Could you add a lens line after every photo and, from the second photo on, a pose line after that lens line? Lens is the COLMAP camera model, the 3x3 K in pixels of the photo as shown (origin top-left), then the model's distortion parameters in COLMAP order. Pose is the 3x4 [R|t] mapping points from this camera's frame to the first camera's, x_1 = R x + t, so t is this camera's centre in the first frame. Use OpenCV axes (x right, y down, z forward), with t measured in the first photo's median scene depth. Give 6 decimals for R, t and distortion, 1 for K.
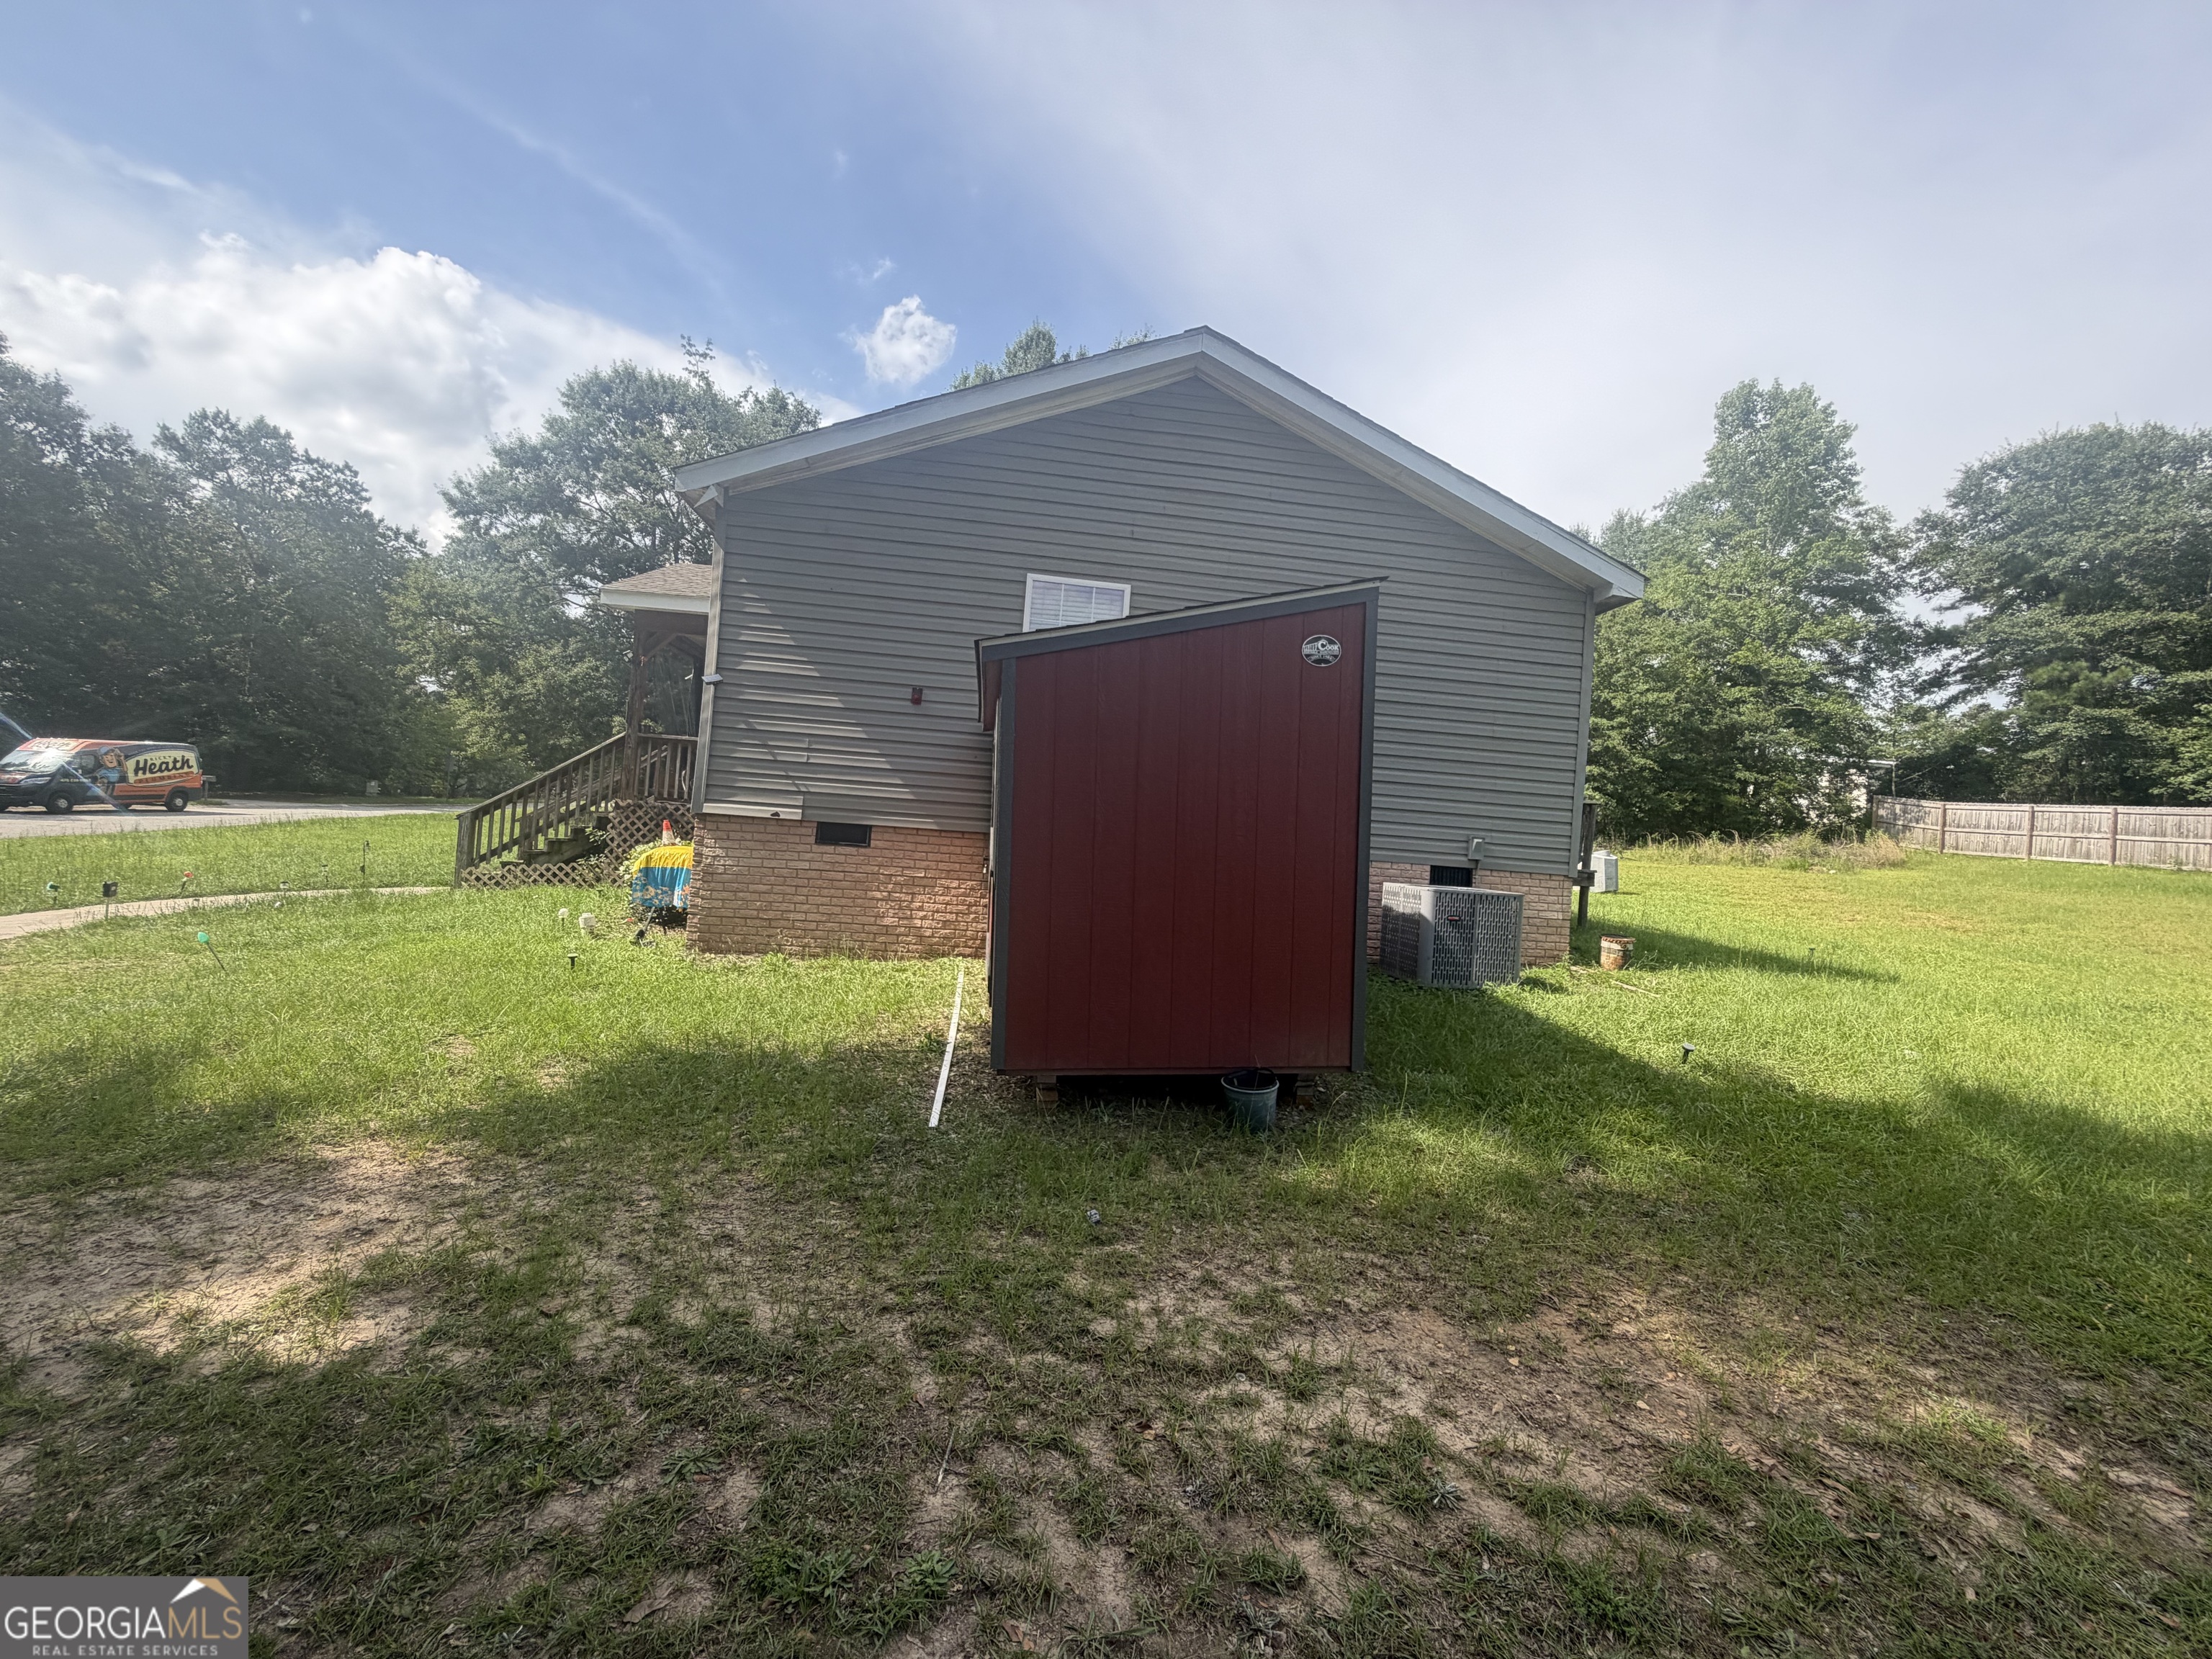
lens RADIAL K [[881.3, 0, 1102.1], [0, 881.3, 823.9], [0, 0, 1]] dist [-0.001284, 0.000520]
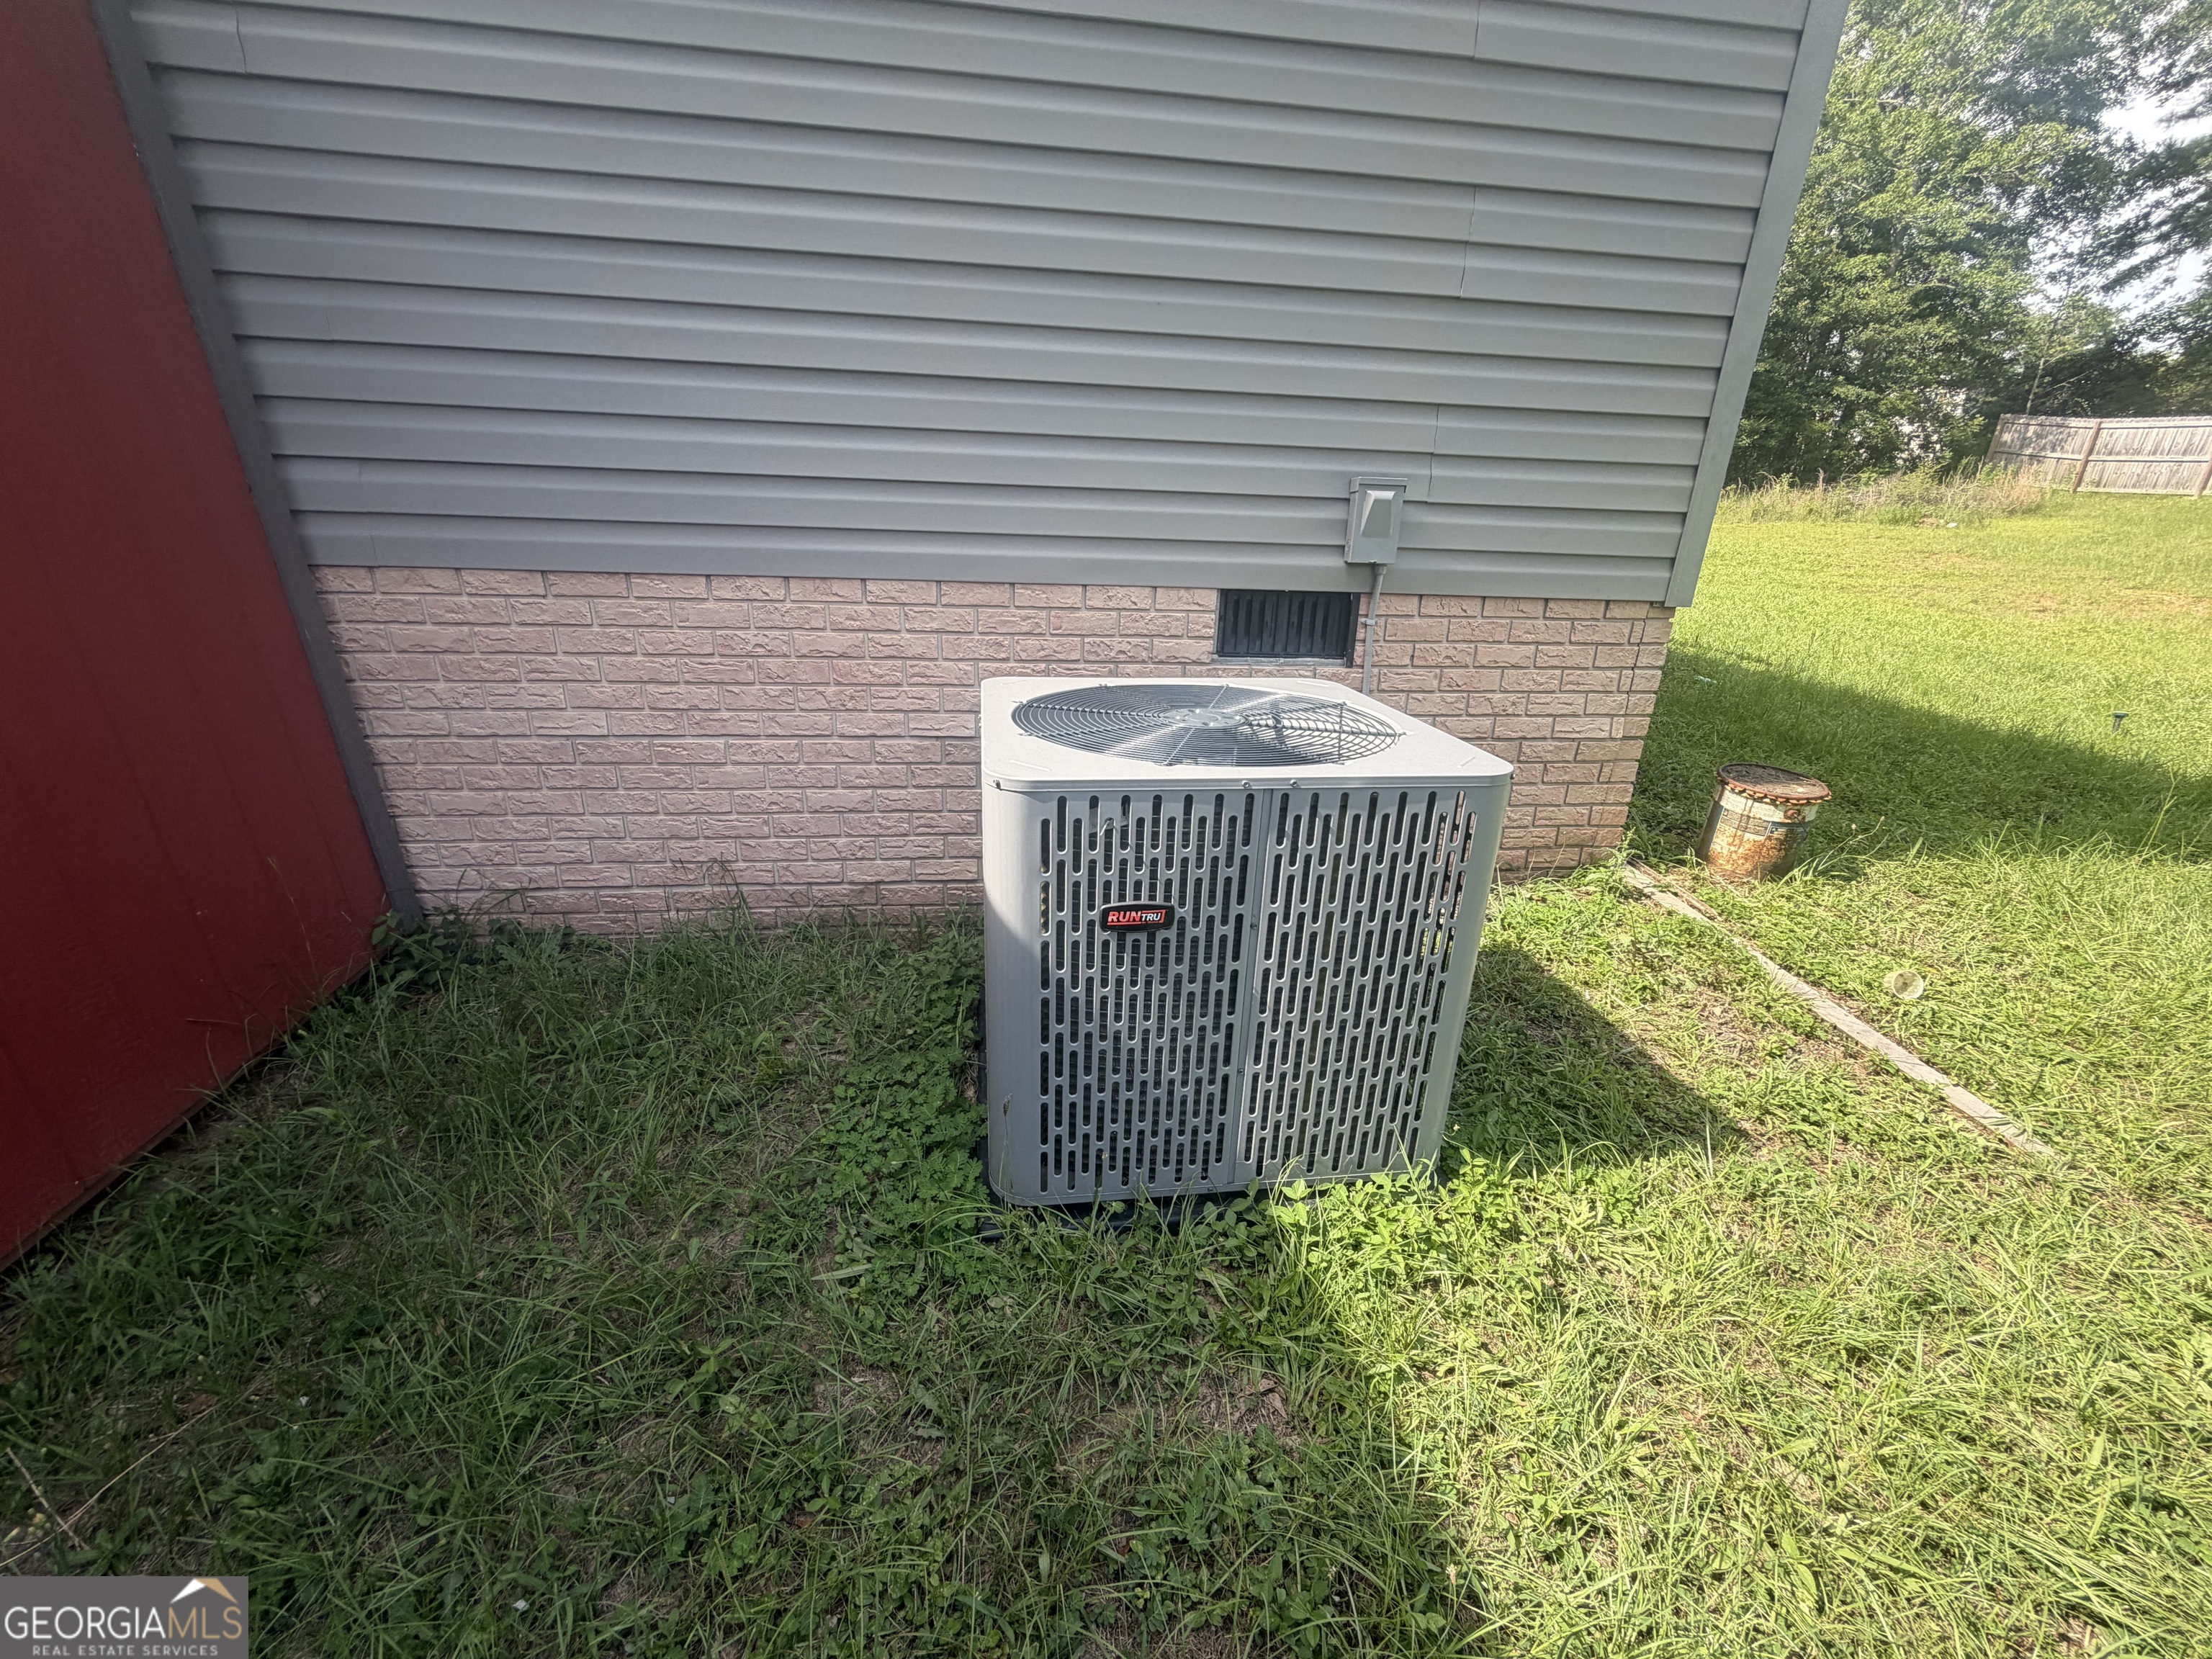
lens RADIAL K [[881.3, 0, 1103.1], [0, 881.3, 834.8], [0, 0, 1]] dist [-0.001284, 0.000520]
pose [[0.999077, -0.042824, 0.003210, 0.086544], [0.038840, 0.932961, 0.357875, 0.004155], [-0.018320, -0.357420, 0.933764, 0.181760]]
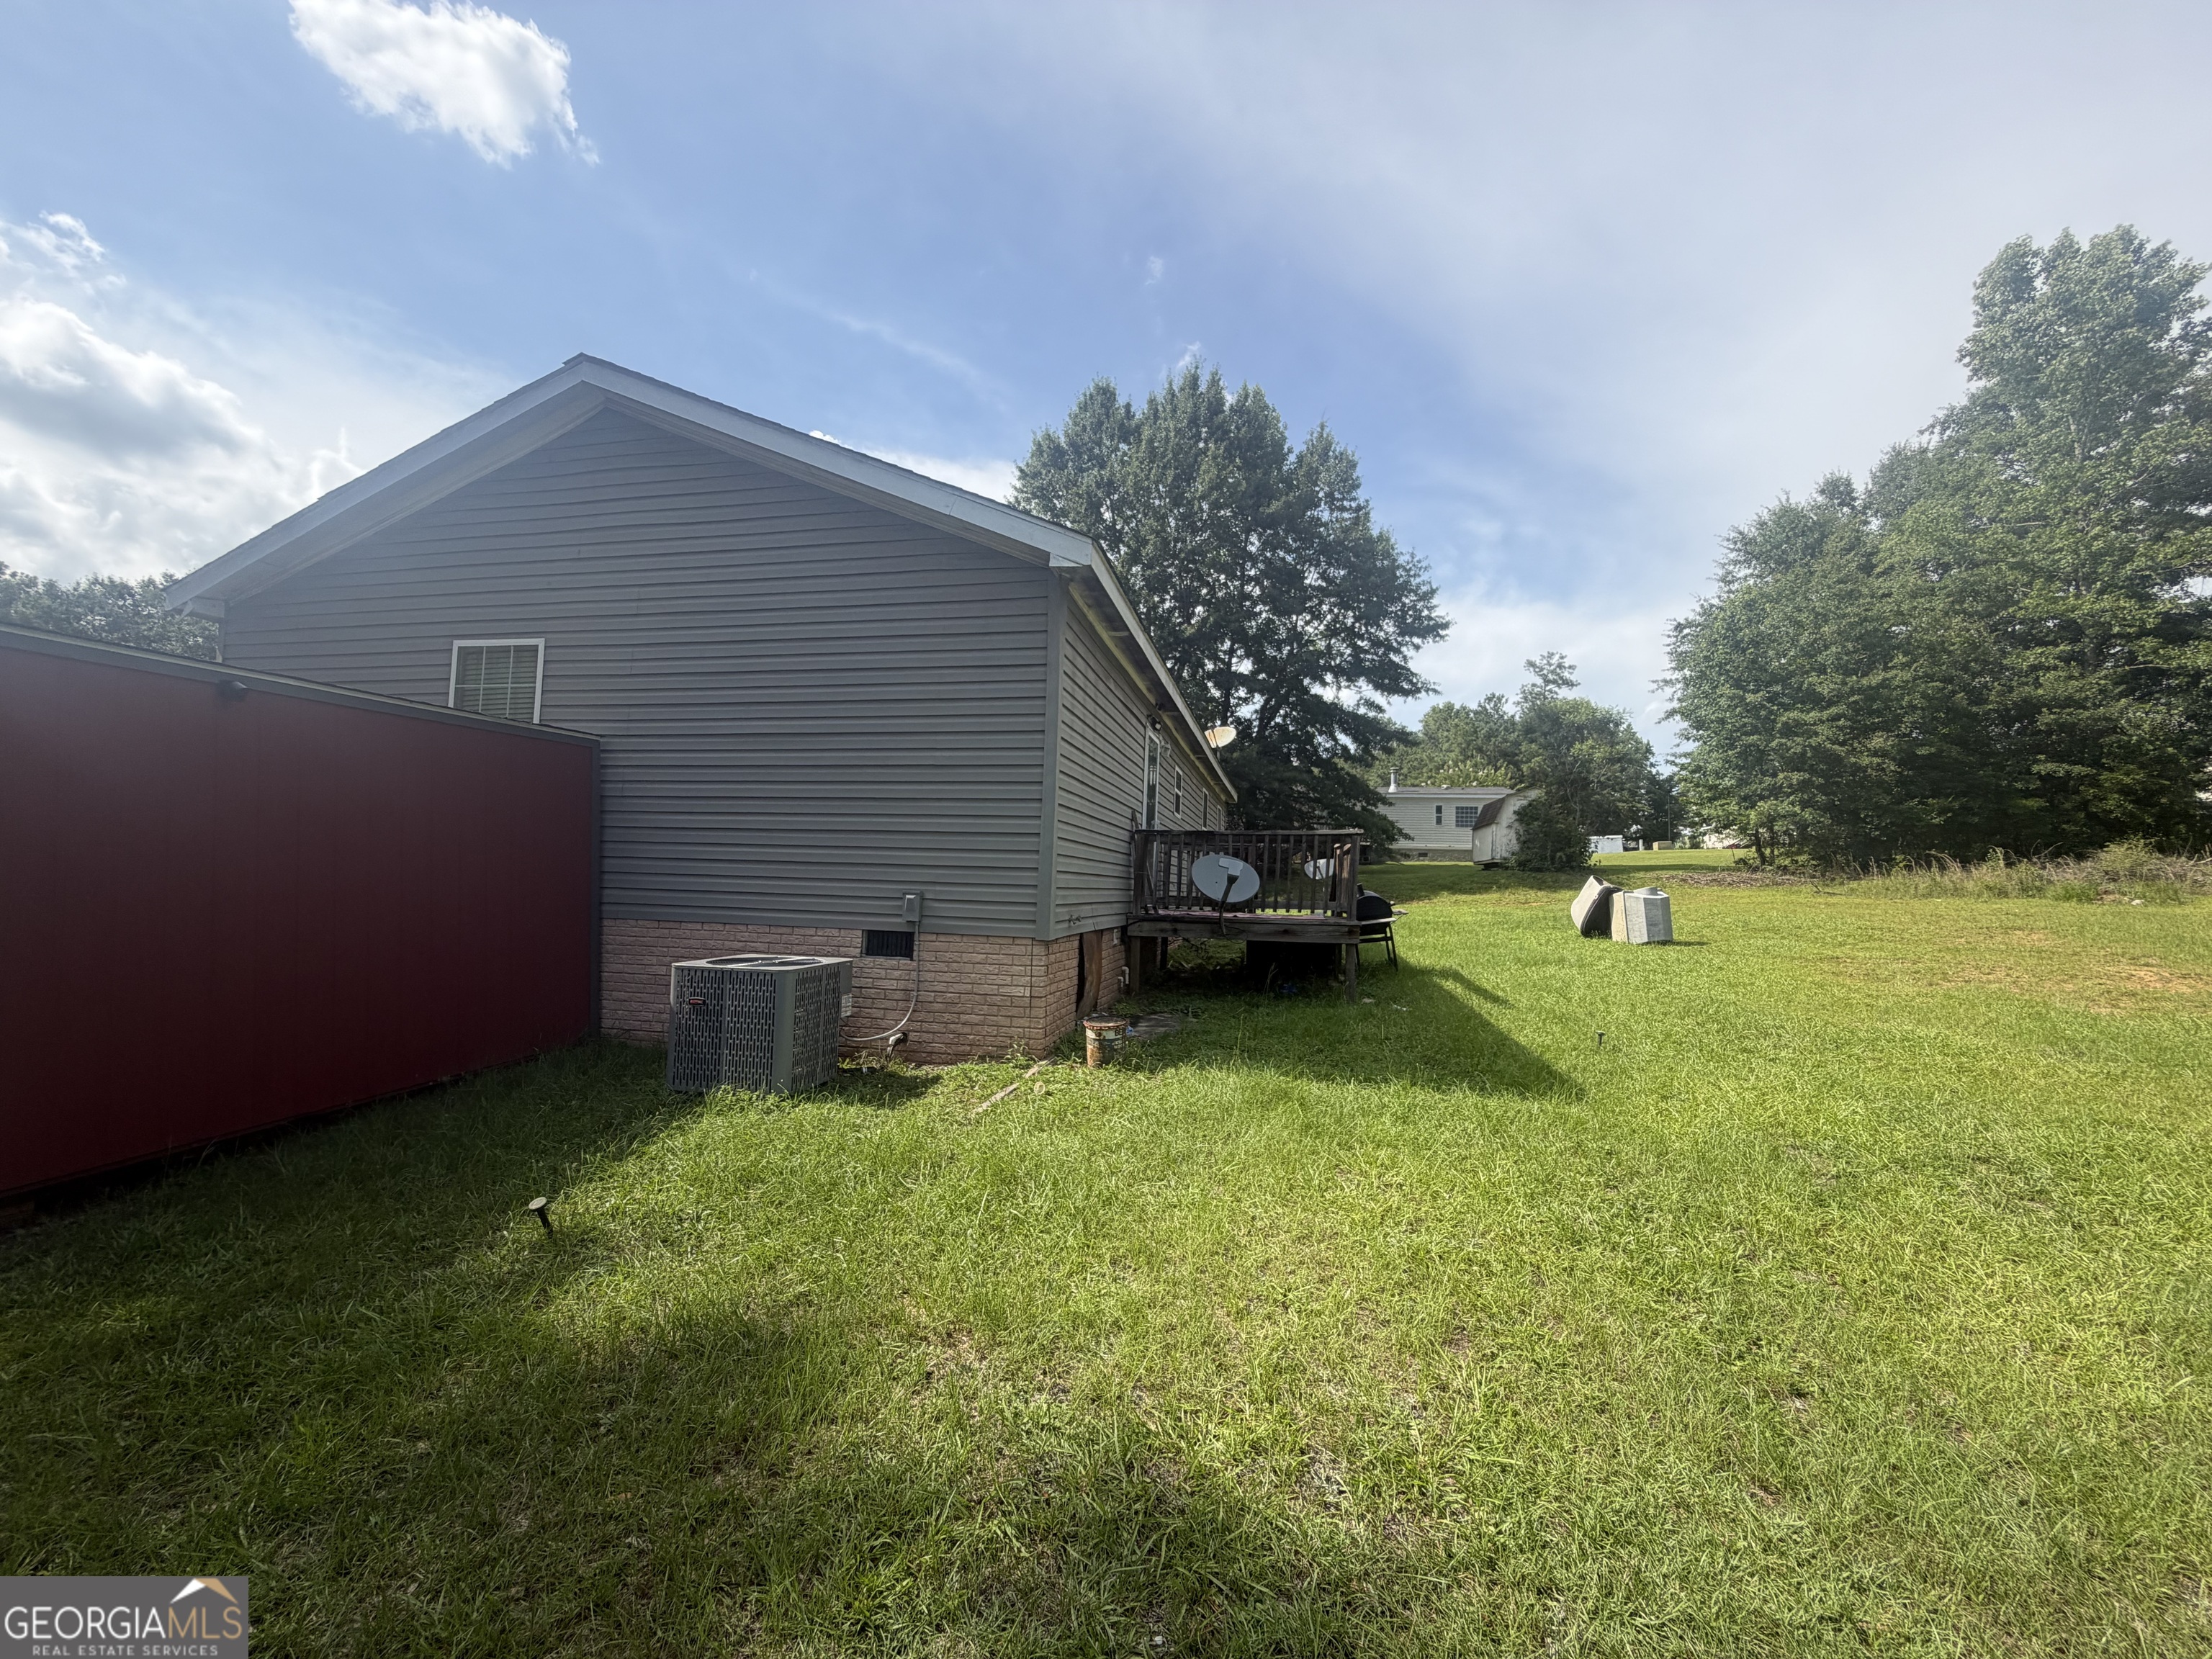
lens RADIAL K [[881.3, 0, 1107.9], [0, 881.3, 826.1], [0, 0, 1]] dist [-0.001284, 0.000520]
pose [[0.947675, -0.064029, -0.312751, 0.222250], [0.045547, 0.996776, -0.066054, 0.004067], [0.315972, 0.048353, 0.947536, 0.079473]]
